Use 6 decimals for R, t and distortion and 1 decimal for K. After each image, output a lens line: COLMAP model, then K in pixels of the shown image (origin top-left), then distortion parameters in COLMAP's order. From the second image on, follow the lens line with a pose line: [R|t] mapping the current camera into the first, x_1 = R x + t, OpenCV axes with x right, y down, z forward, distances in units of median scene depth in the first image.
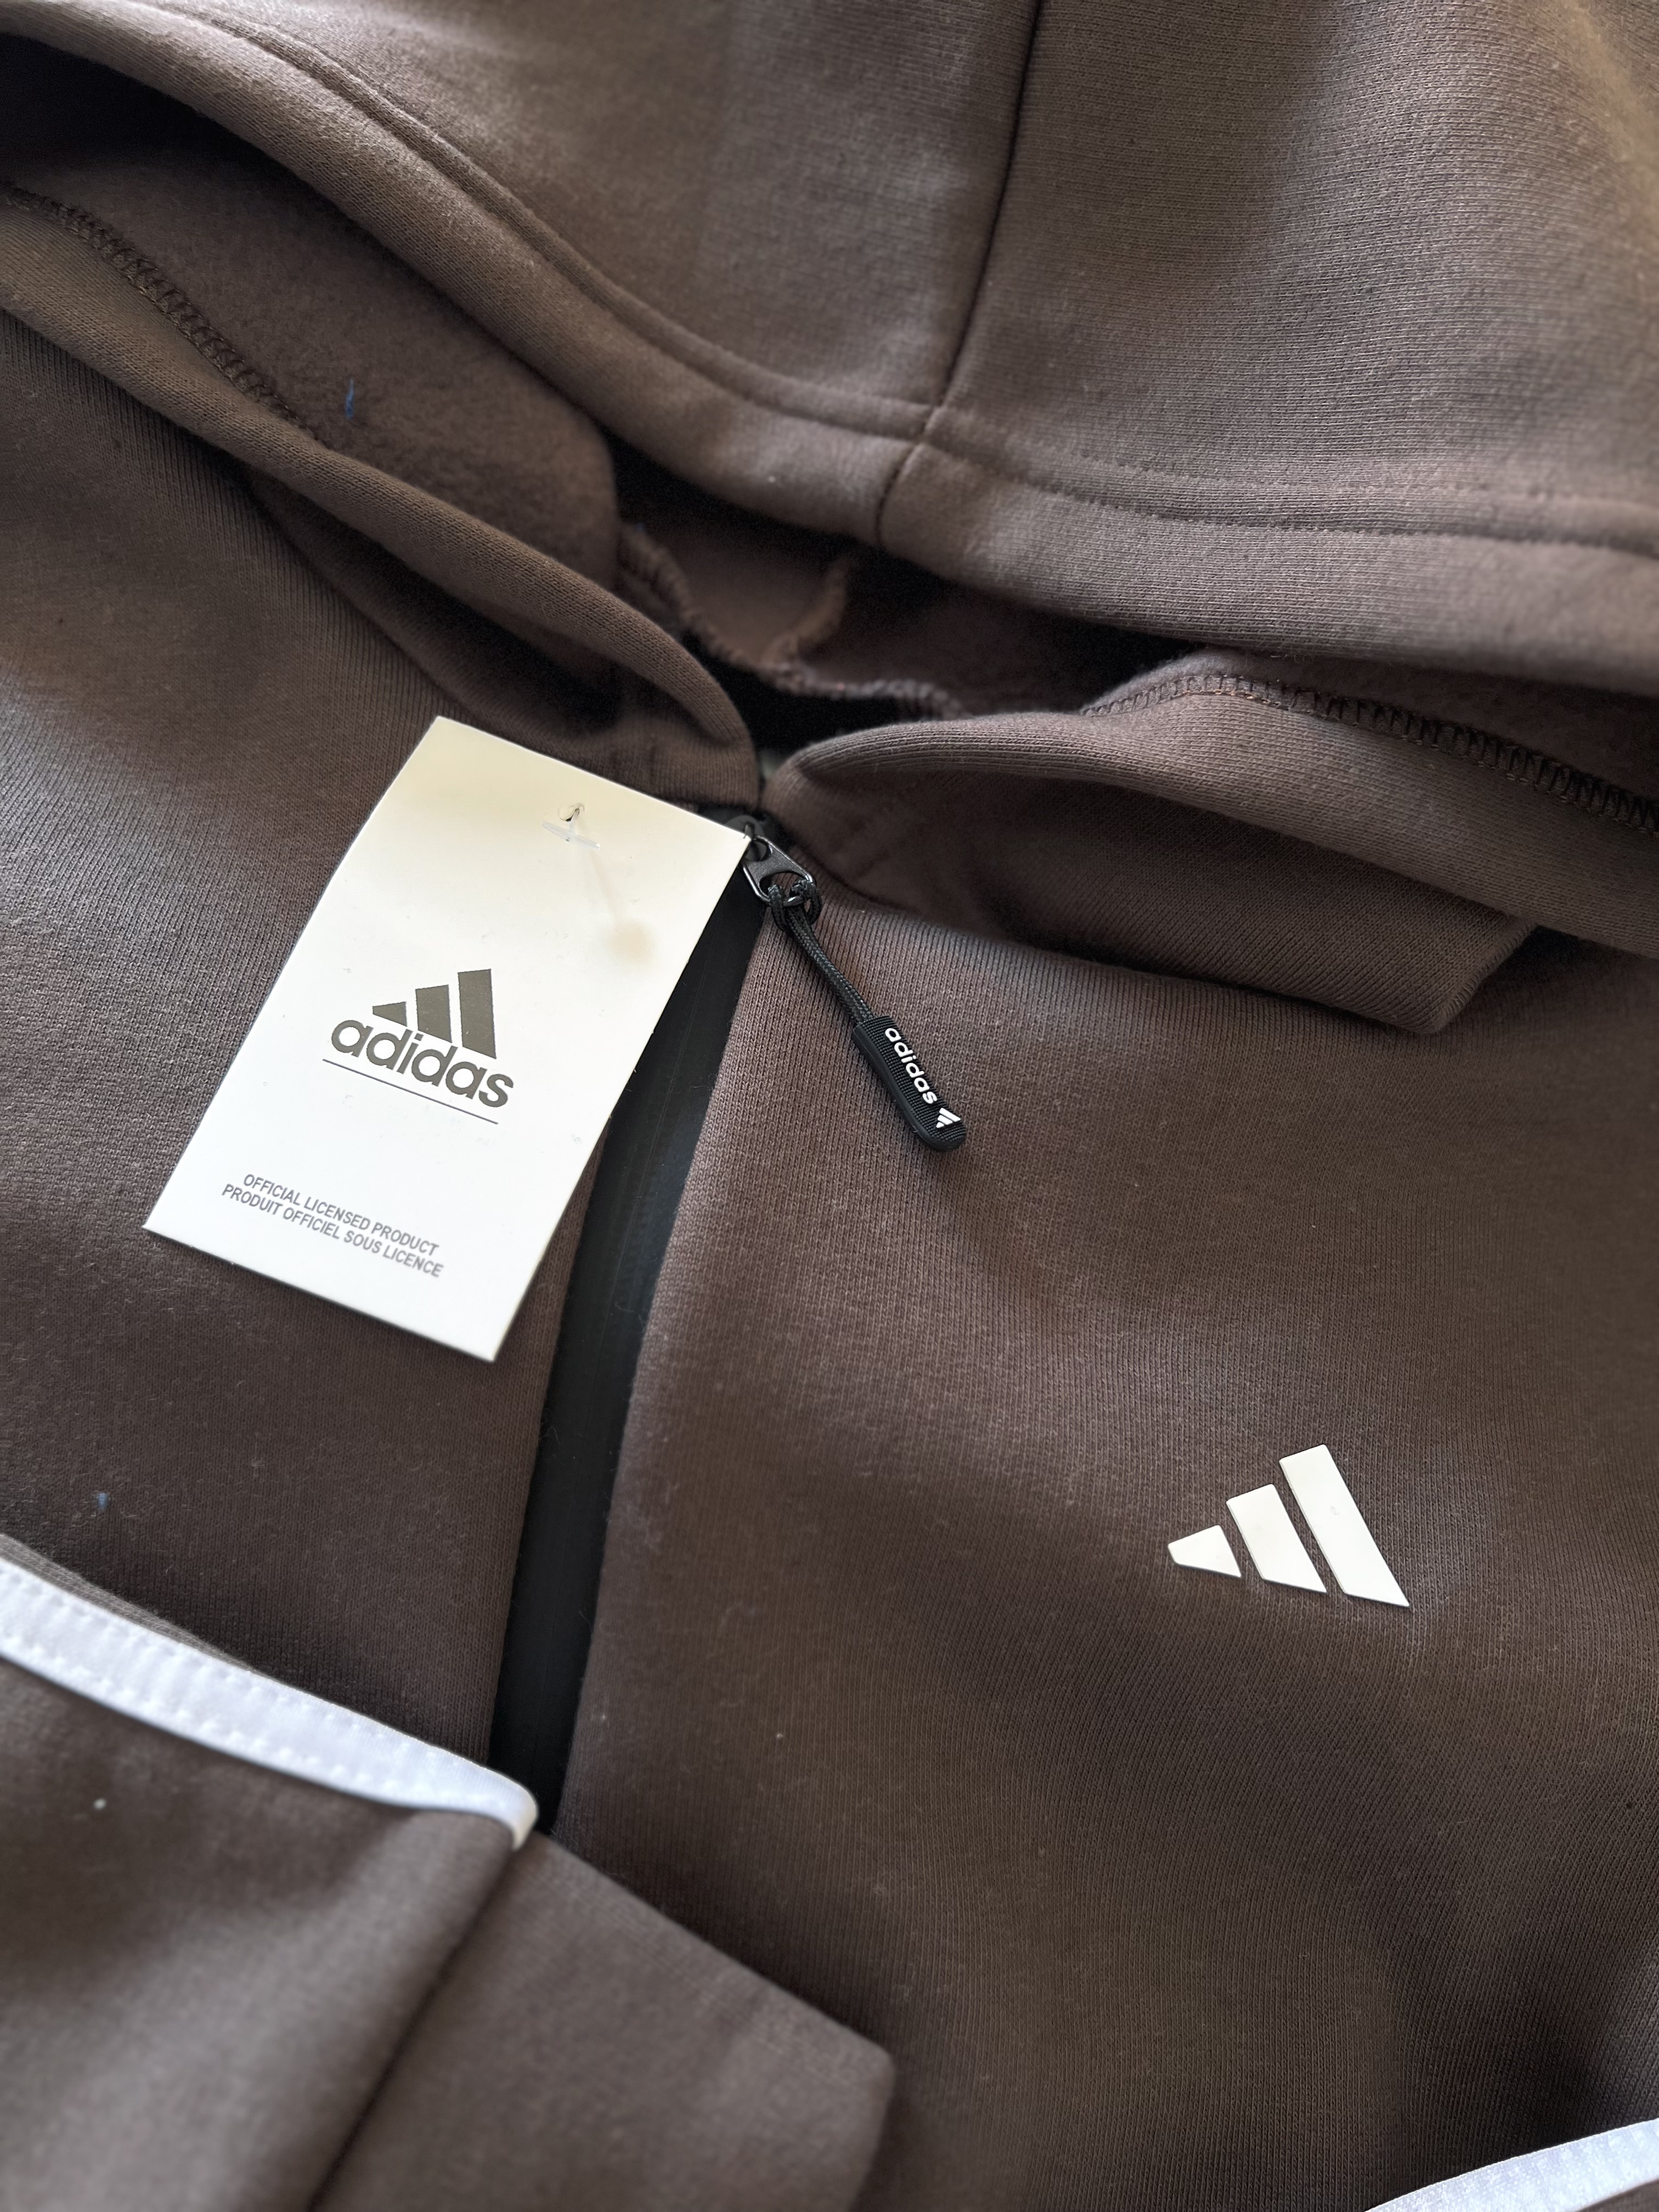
lens RADIAL K [[1693.1, 0, 831.7], [0, 1693.1, 1124.9], [0, 0, 1]] dist [0.049040, -0.068737]
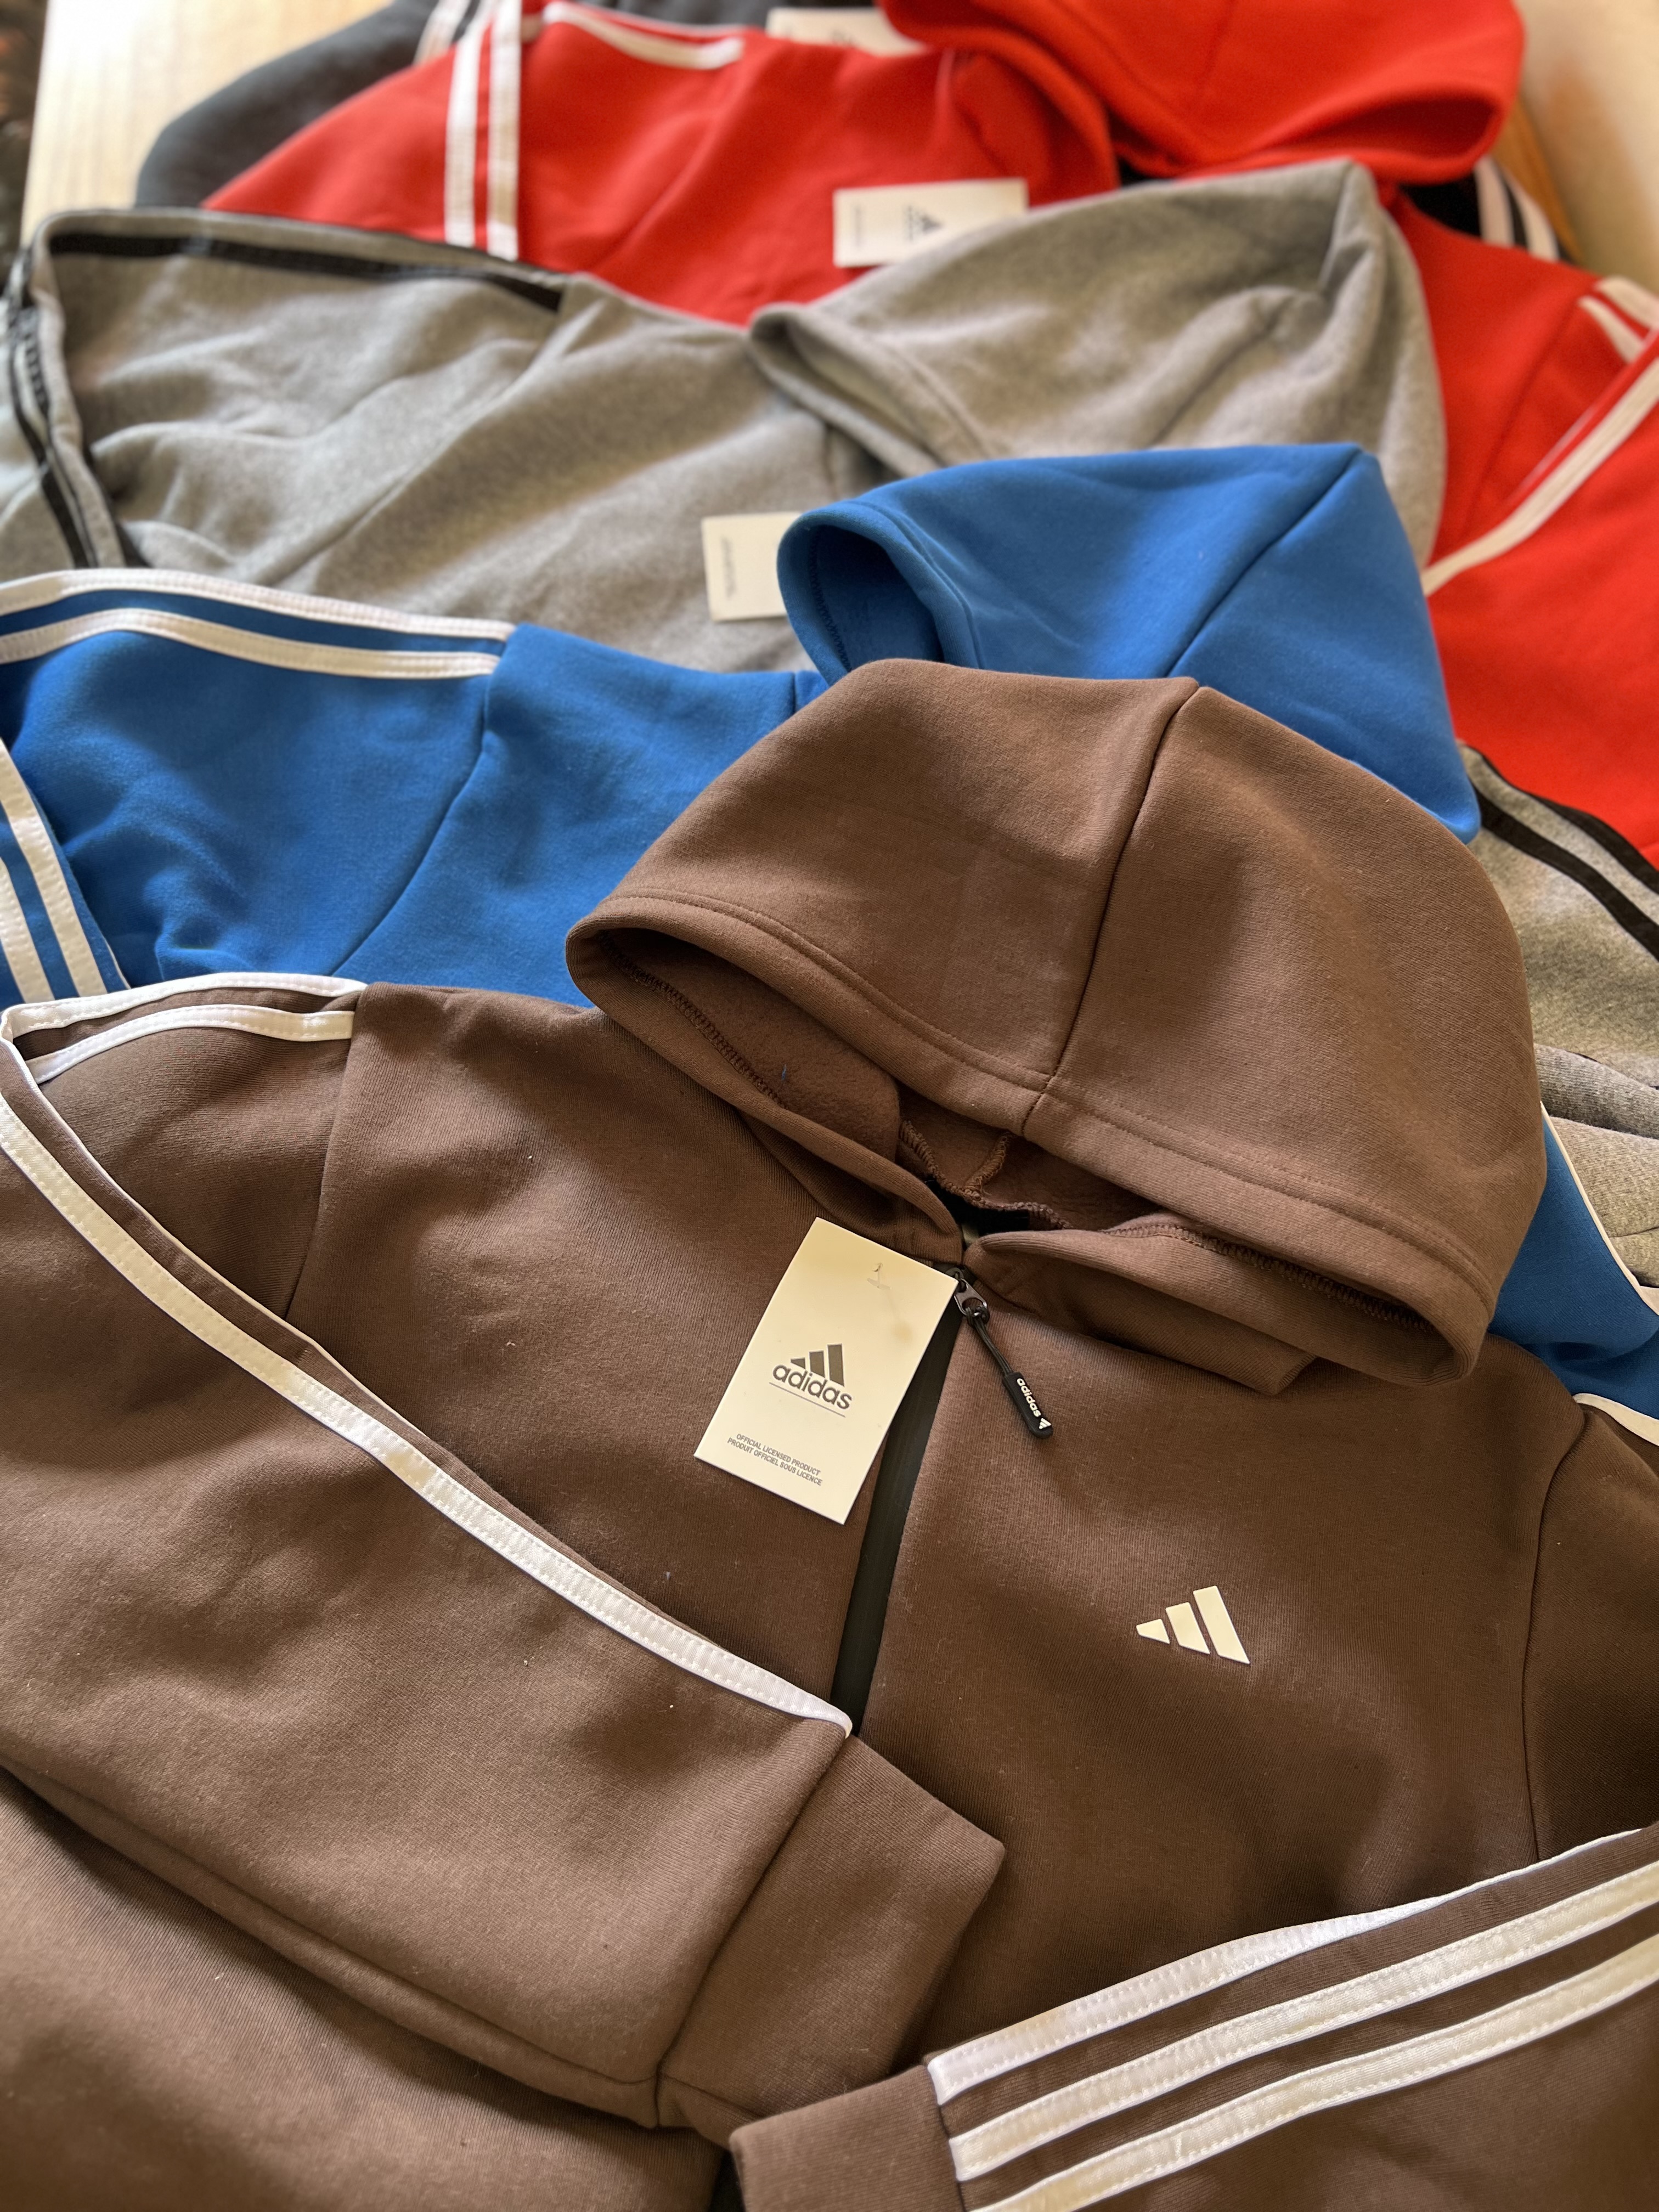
lens RADIAL K [[1714.2, 0, 829.5], [0, 1714.2, 1106.0], [0, 0, 1]] dist [0.151176, -0.490516]
pose [[0.995719, 0.039461, -0.083582, -0.038983], [-0.046337, 0.995556, -0.081986, -0.216138], [0.079976, 0.085508, 0.993123, -1.279012]]
